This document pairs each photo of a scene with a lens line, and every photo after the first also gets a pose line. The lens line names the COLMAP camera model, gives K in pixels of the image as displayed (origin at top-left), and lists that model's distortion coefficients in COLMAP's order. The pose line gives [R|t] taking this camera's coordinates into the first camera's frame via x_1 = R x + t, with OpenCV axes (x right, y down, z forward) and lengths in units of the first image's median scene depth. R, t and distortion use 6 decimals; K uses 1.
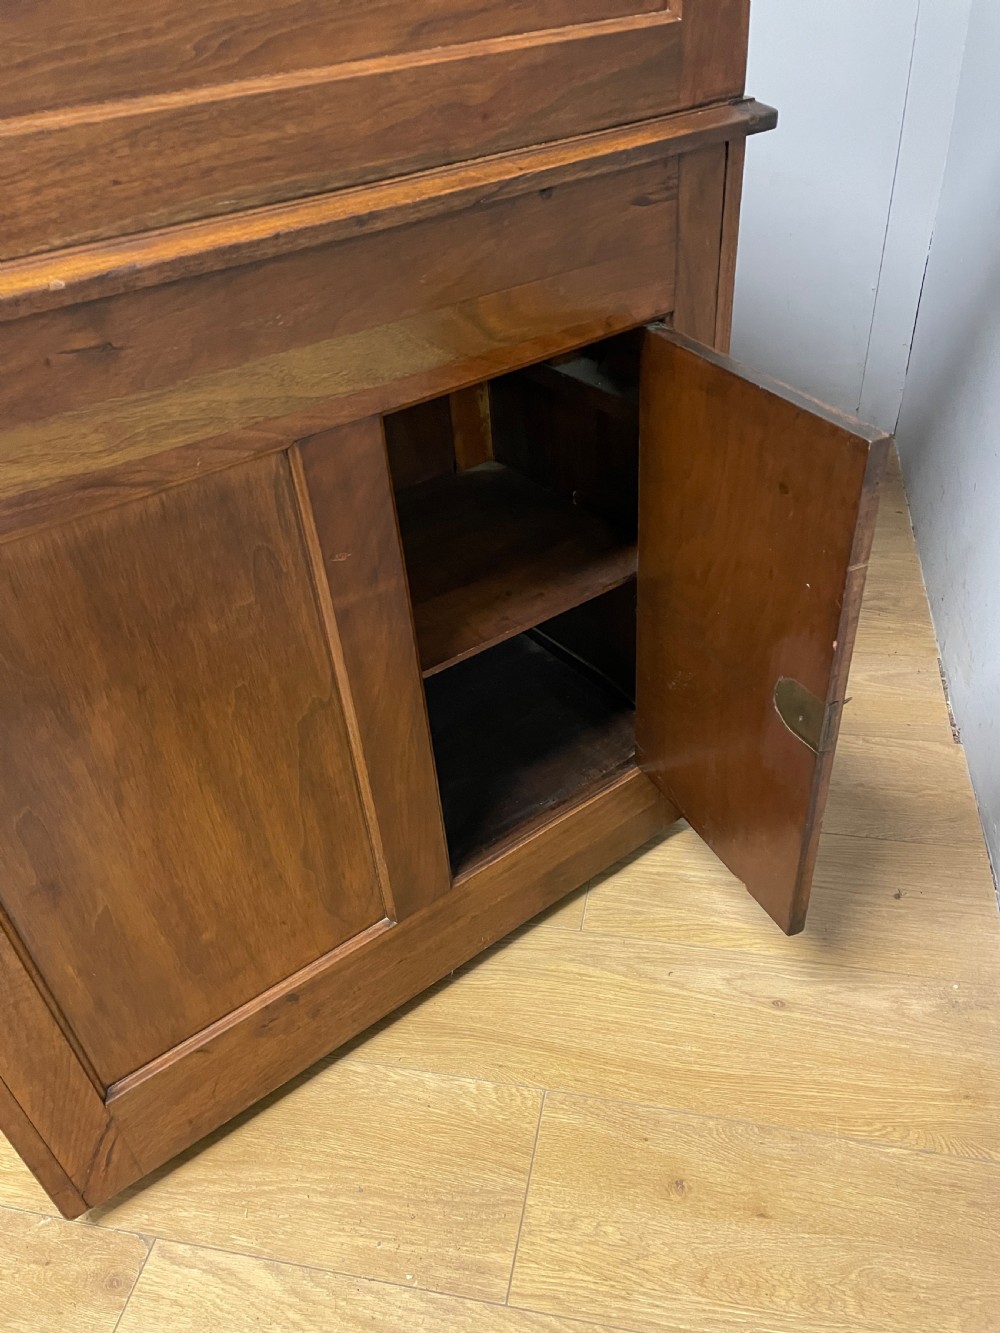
lens RADIAL K [[964.2, 0, 508.8], [0, 964.2, 667.7], [0, 0, 1]] dist [0.054230, -0.047940]
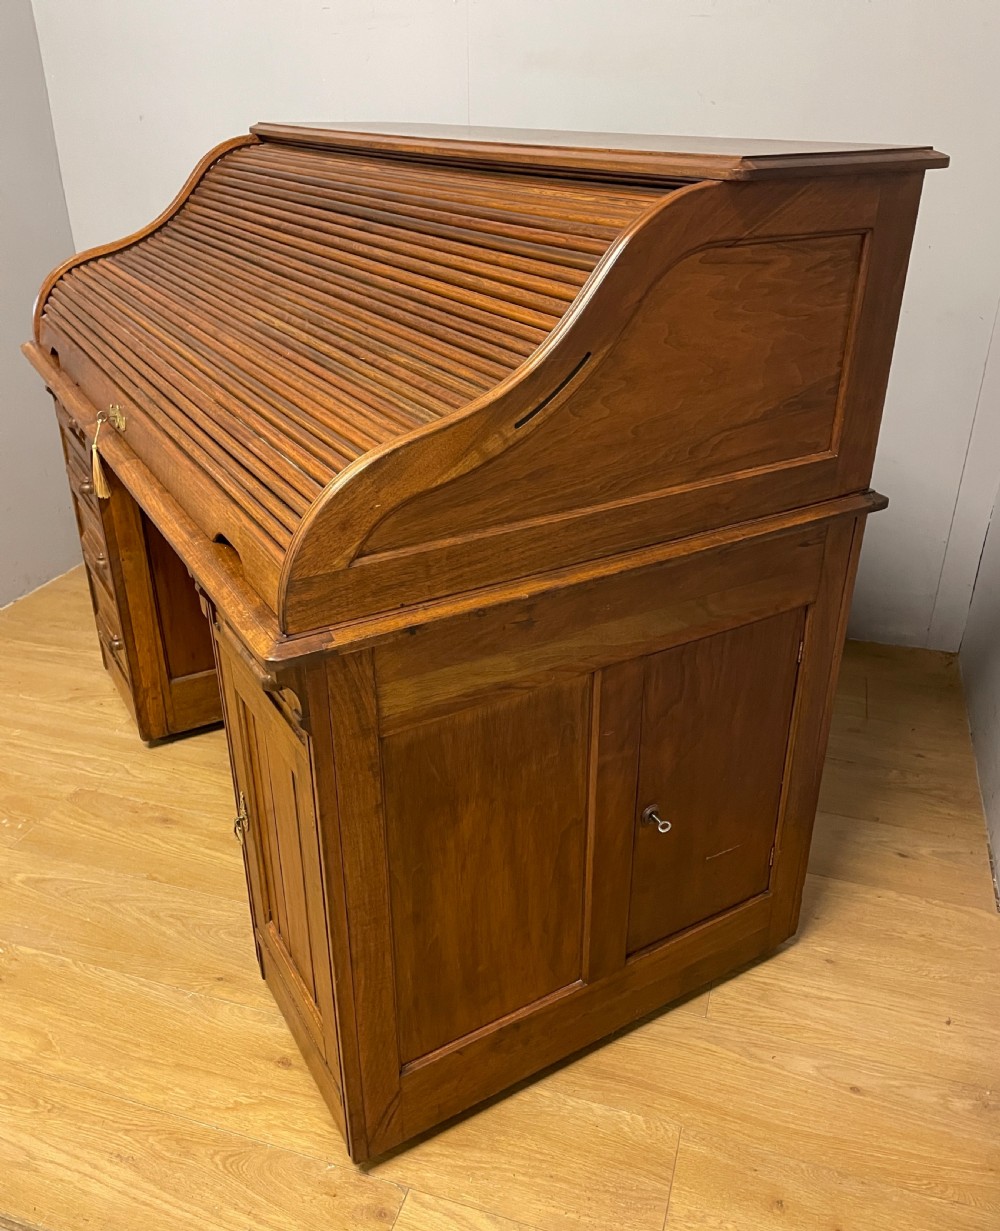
lens RADIAL K [[1016.3, 0, 505.2], [0, 1016.3, 601.9], [0, 0, 1]] dist [0.075278, -0.077869]
pose [[0.992337, 0.110853, -0.054579, -0.244924], [-0.119041, 0.976092, -0.181860, 0.003385], [0.033115, 0.186963, 0.981809, -0.671368]]
